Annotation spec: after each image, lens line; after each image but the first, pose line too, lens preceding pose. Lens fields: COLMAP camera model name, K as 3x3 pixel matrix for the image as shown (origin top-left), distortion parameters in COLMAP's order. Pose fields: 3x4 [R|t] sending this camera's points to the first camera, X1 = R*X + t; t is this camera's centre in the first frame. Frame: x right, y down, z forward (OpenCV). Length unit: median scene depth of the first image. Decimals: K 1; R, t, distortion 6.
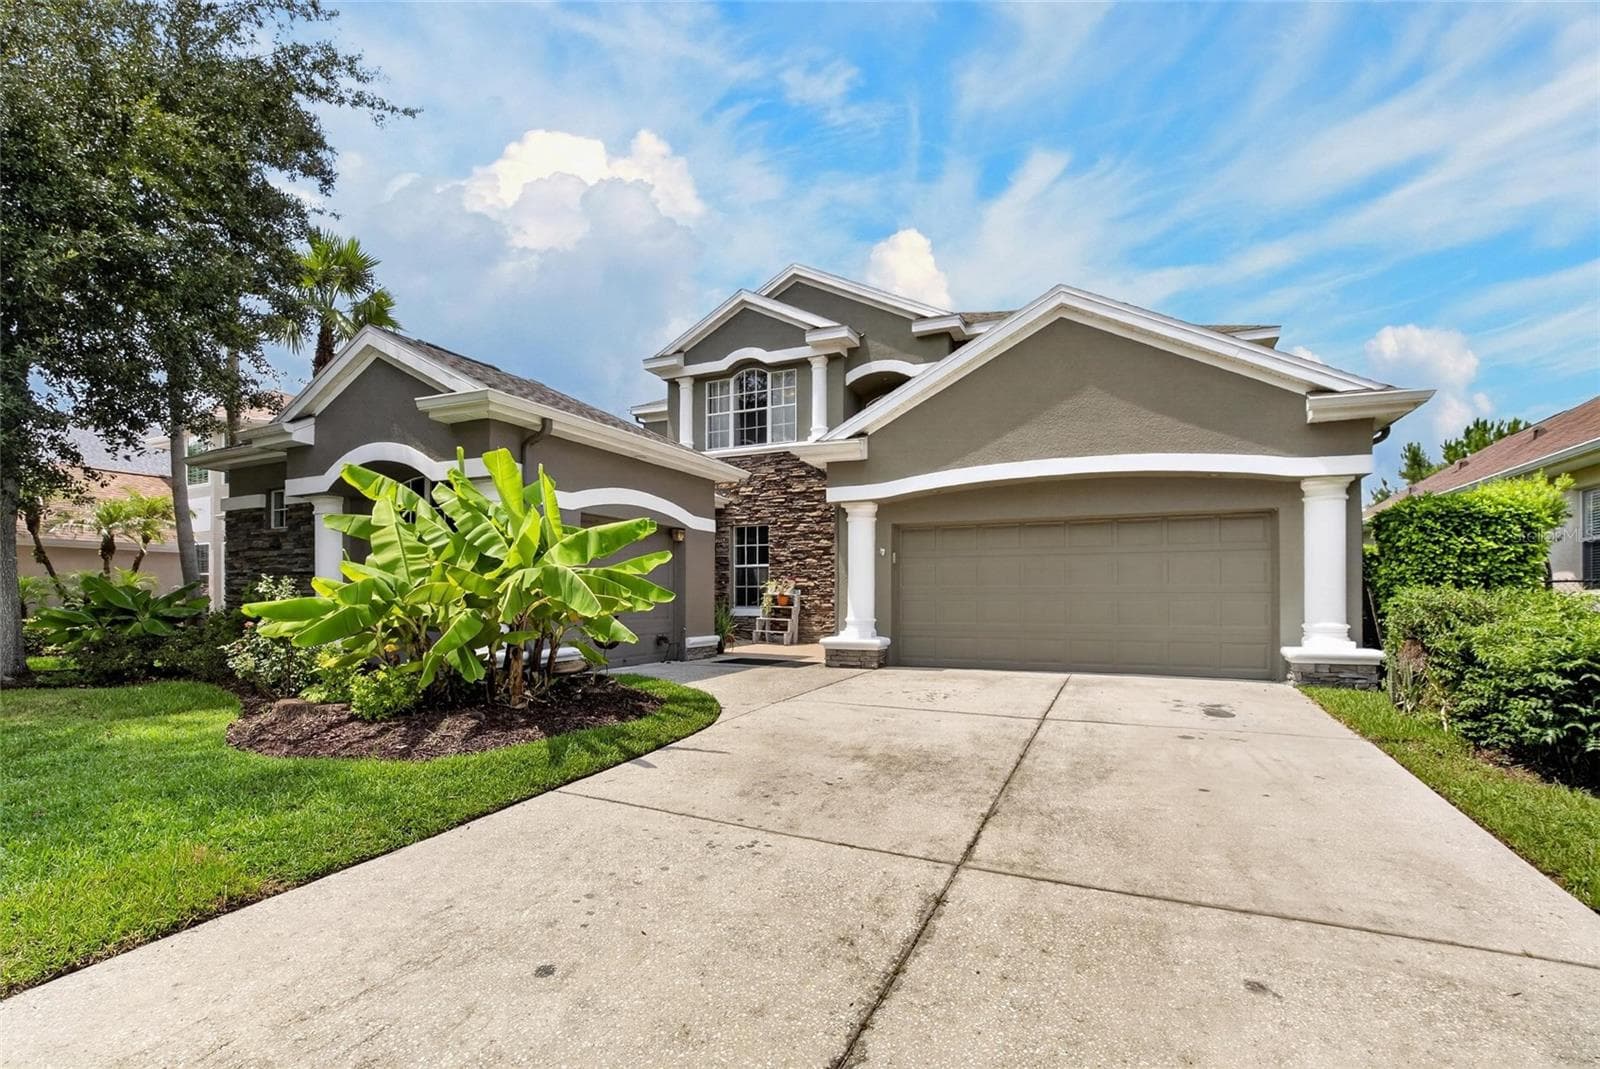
lens RADIAL K [[708.0, 0, 781.9], [0, 708.0, 594.0], [0, 0, 1]] dist [-0.008499, 0.000041]
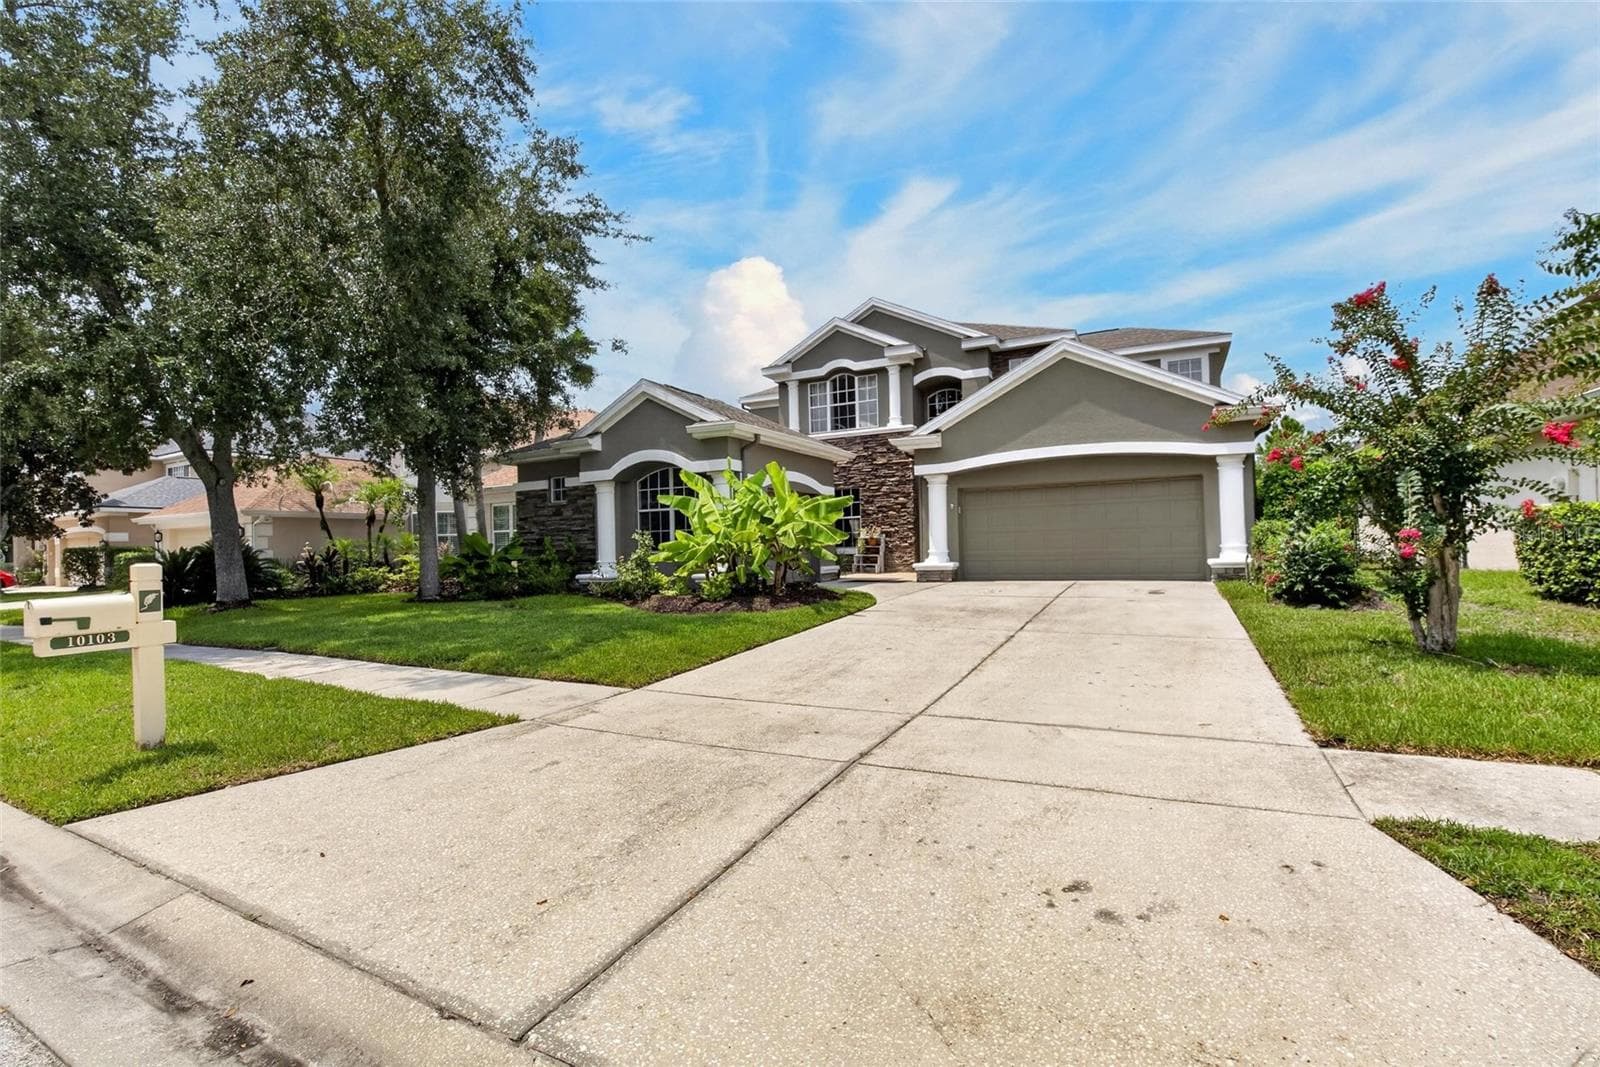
lens RADIAL K [[683.2, 0, 791.5], [0, 683.2, 534.9], [0, 0, 1]] dist [0.002541, 0.000214]
pose [[0.998909, -0.026119, -0.038722, -0.154739], [0.025625, 0.999584, -0.013207, 0.013020], [0.039050, 0.012200, 0.999163, -0.505883]]
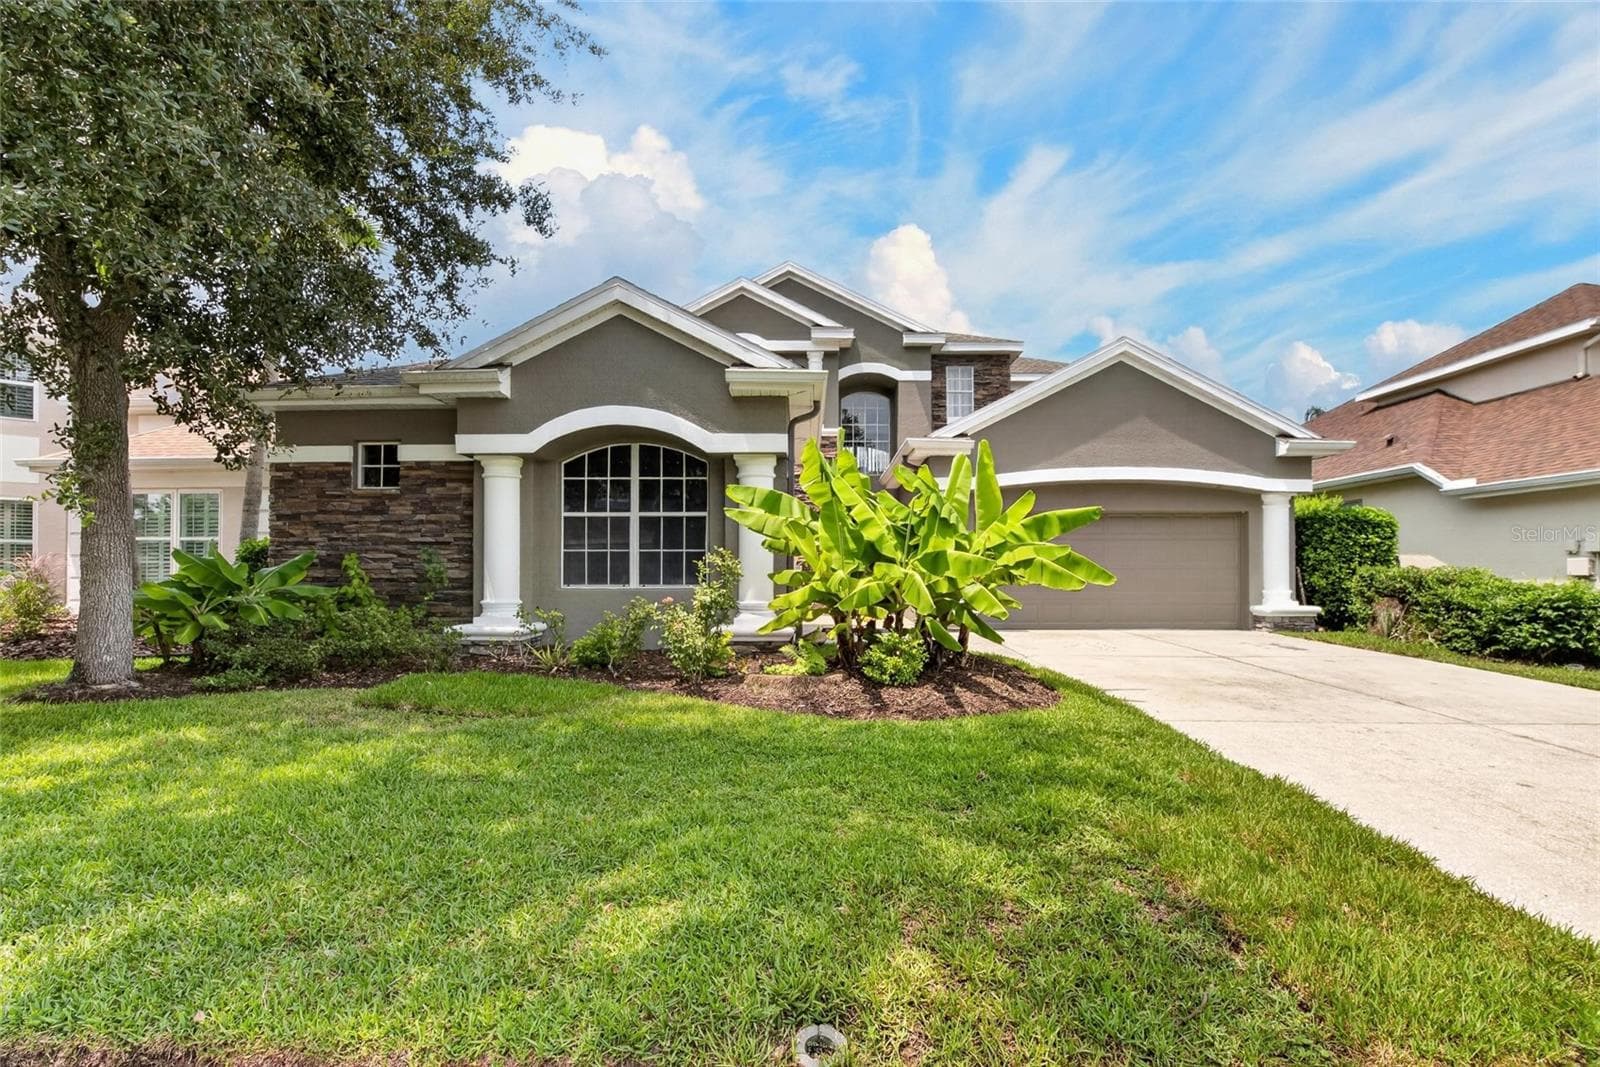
lens RADIAL K [[700.9, 0, 781.8], [0, 700.9, 576.0], [0, 0, 1]] dist [-0.002827, 0.000095]
pose [[0.913613, -0.000961, 0.406584, -0.646692], [-0.001871, 0.999977, 0.006568, 0.004325], [-0.406581, -0.006762, 0.913590, 0.049034]]
